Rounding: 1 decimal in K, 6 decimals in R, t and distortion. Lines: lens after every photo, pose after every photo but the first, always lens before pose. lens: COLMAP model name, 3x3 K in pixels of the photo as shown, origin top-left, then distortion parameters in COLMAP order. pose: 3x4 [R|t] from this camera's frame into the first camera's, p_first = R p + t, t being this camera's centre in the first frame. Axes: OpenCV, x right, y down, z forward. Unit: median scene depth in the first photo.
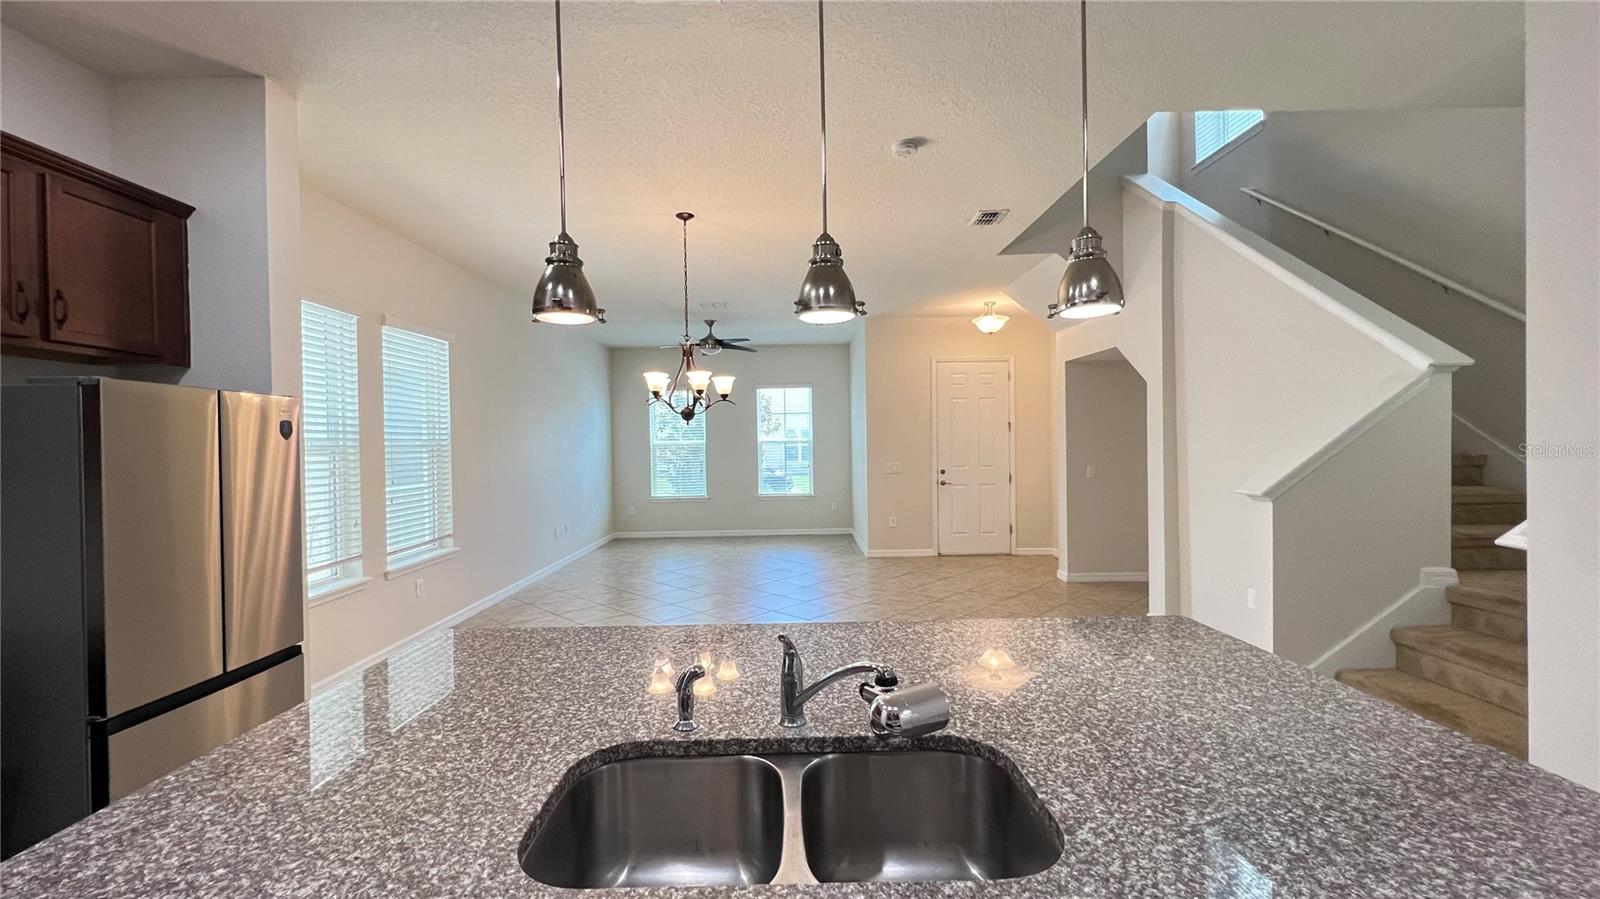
lens RADIAL K [[639.3, 0, 793.9], [0, 639.3, 448.3], [0, 0, 1]] dist [-0.000068, 0.000402]
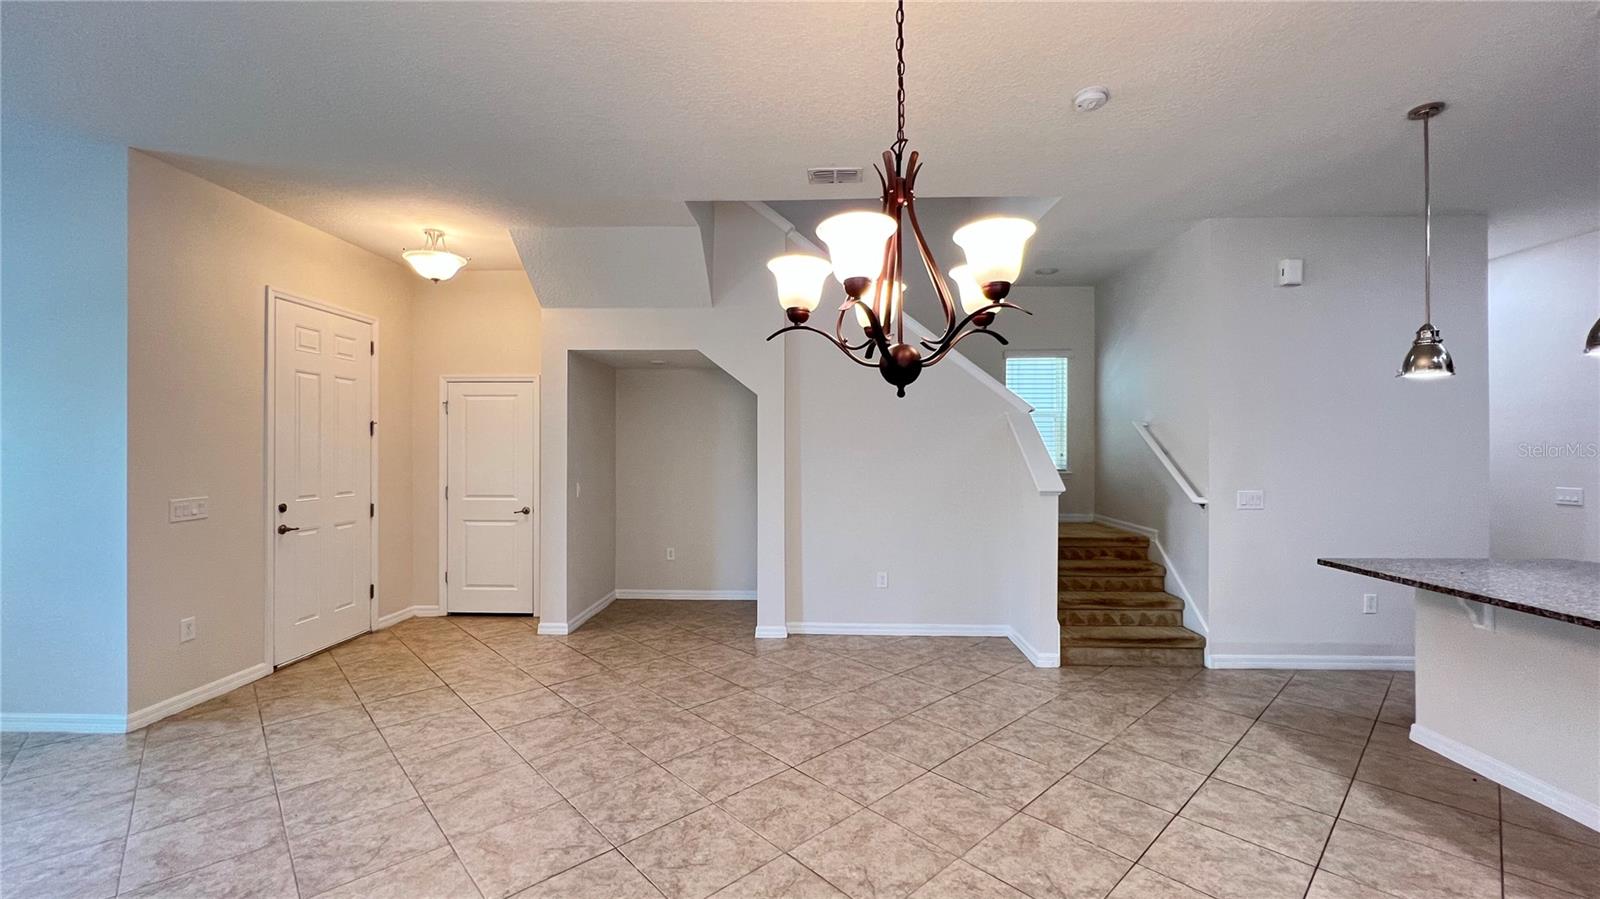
lens RADIAL K [[639.3, 0, 793.9], [0, 639.3, 448.3], [0, 0, 1]] dist [-0.000068, 0.000402]
pose [[0.042320, 0.015603, 0.998982, -0.371470], [0.005563, 0.999859, -0.015853, -0.002228], [-0.999089, 0.006228, 0.042227, 0.758384]]
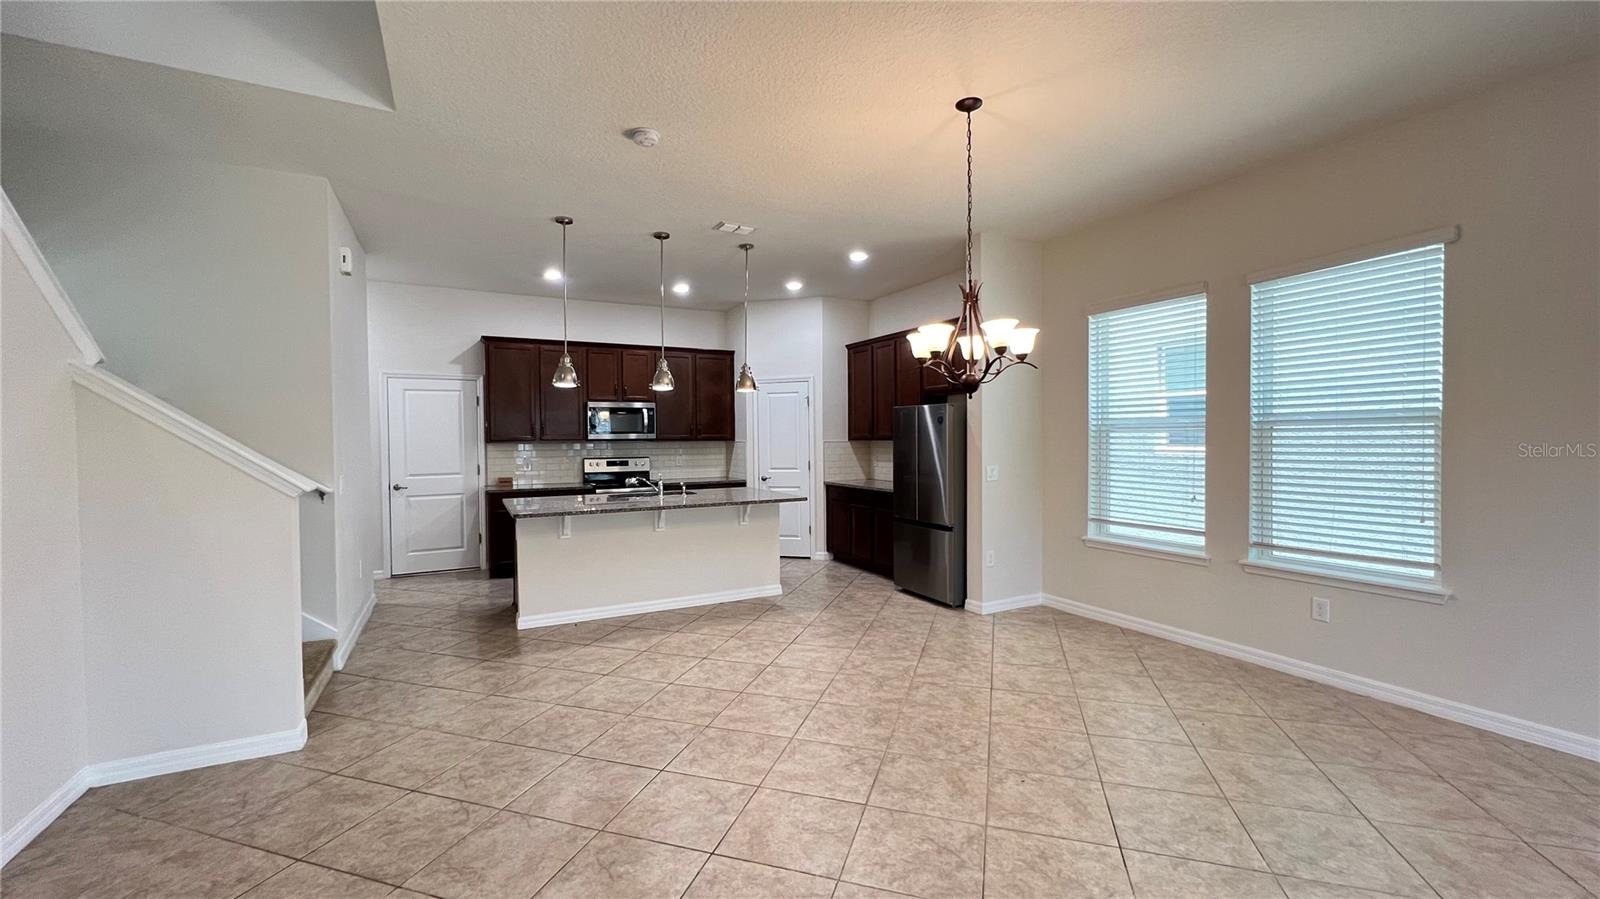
lens RADIAL K [[640.7, 0, 795.7], [0, 640.7, 448.5], [0, 0, 1]] dist [0.000742, 0.000113]
pose [[-0.890679, 0.031534, -0.453537, 0.244756], [0.019946, 0.999341, 0.030312, -0.004065], [0.454195, 0.017952, -0.890722, 1.125714]]
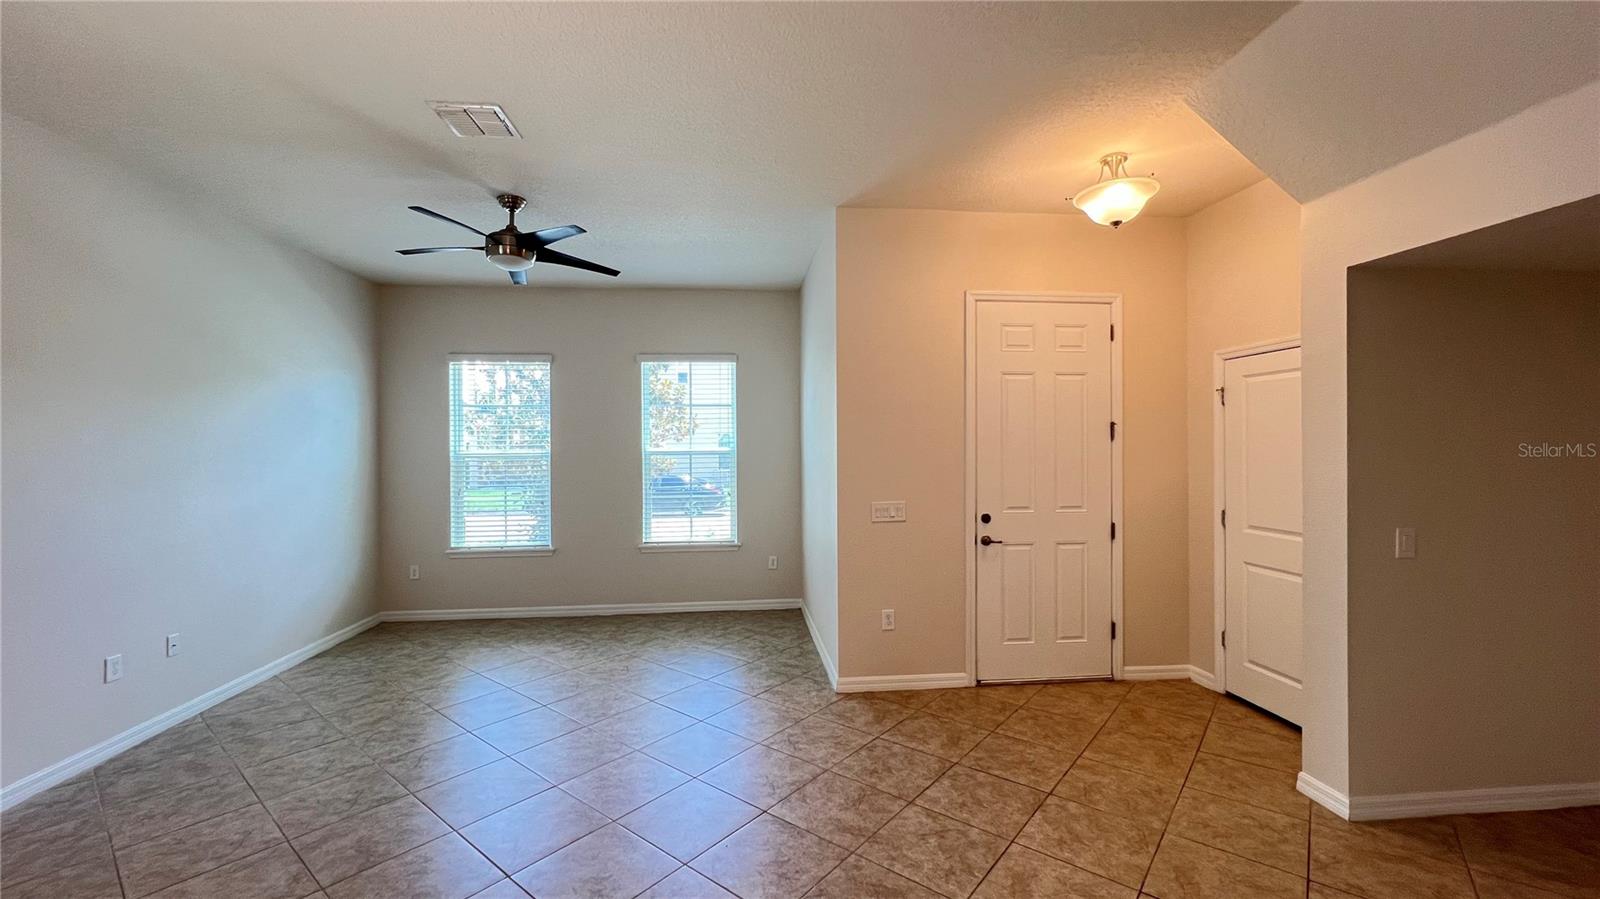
lens RADIAL K [[636.1, 0, 796.0], [0, 636.1, 450.9], [0, 0, 1]] dist [-0.012721, 0.003529]
pose [[0.995380, 0.010239, 0.095470, 0.048719], [-0.009779, 0.999938, -0.005278, -0.016657], [-0.095519, 0.004320, 0.995418, 0.701775]]
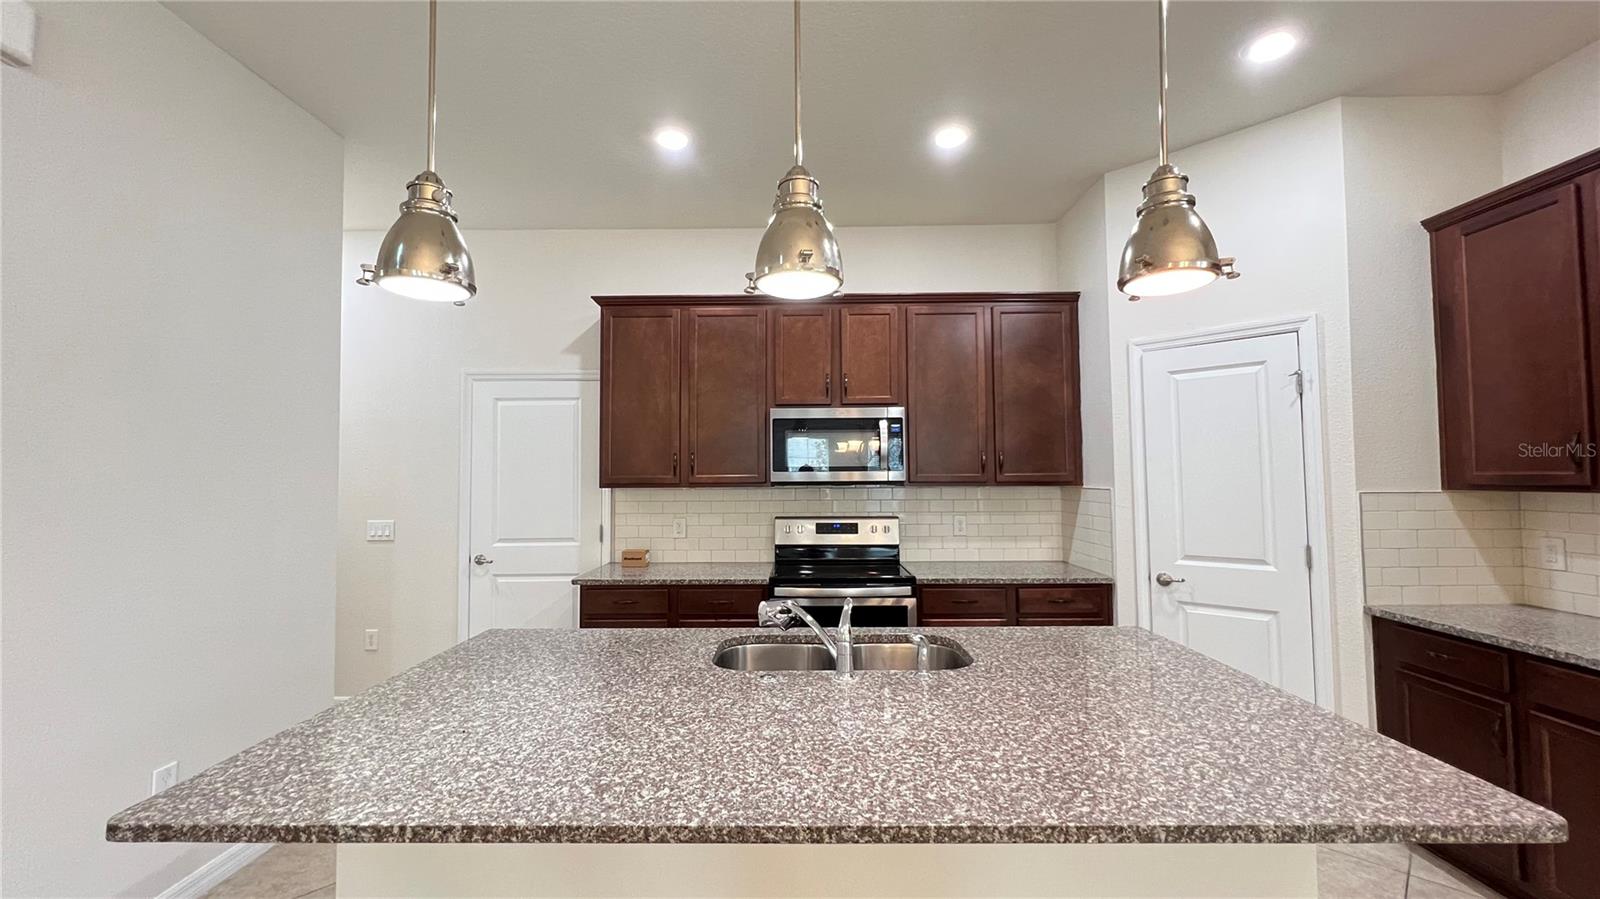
lens RADIAL K [[640.7, 0, 795.7], [0, 640.7, 448.5], [0, 0, 1]] dist [0.000742, 0.000113]
pose [[-0.999519, 0.023541, 0.020179, 0.013241], [0.022768, 0.999028, -0.037747, -0.000948], [-0.021048, -0.037270, -0.999084, 0.499413]]
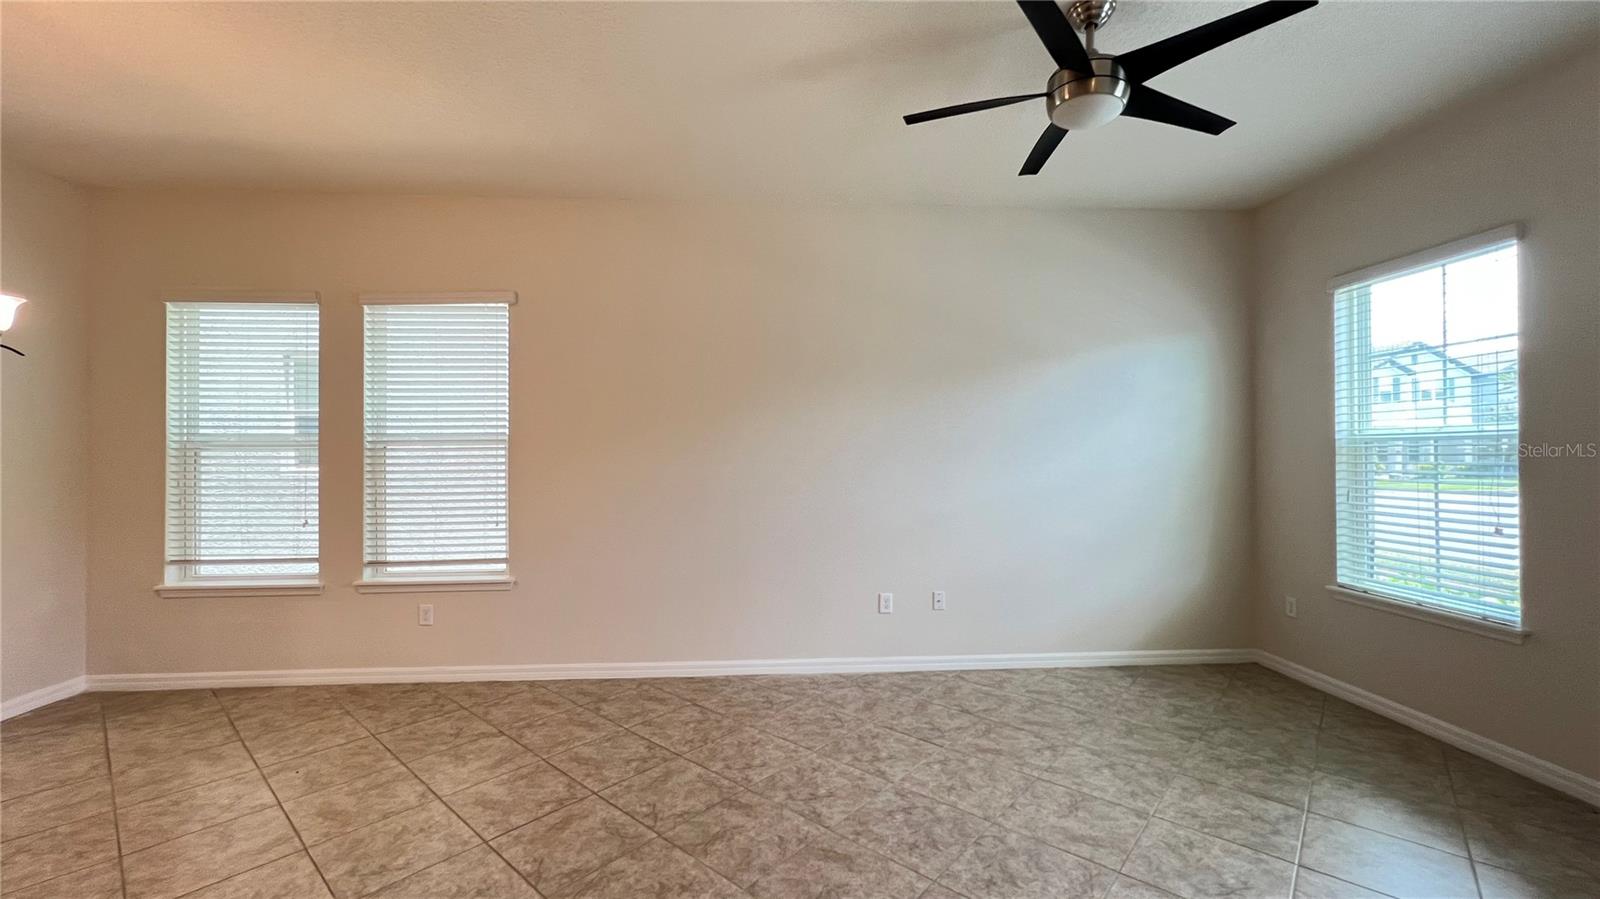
lens RADIAL K [[639.3, 0, 793.9], [0, 639.3, 448.3], [0, 0, 1]] dist [-0.000068, 0.000402]
pose [[0.050879, 0.010312, -0.998652, 0.207485], [-0.002917, 0.999944, 0.010177, -0.003031], [0.998701, 0.002395, 0.050907, 1.159602]]
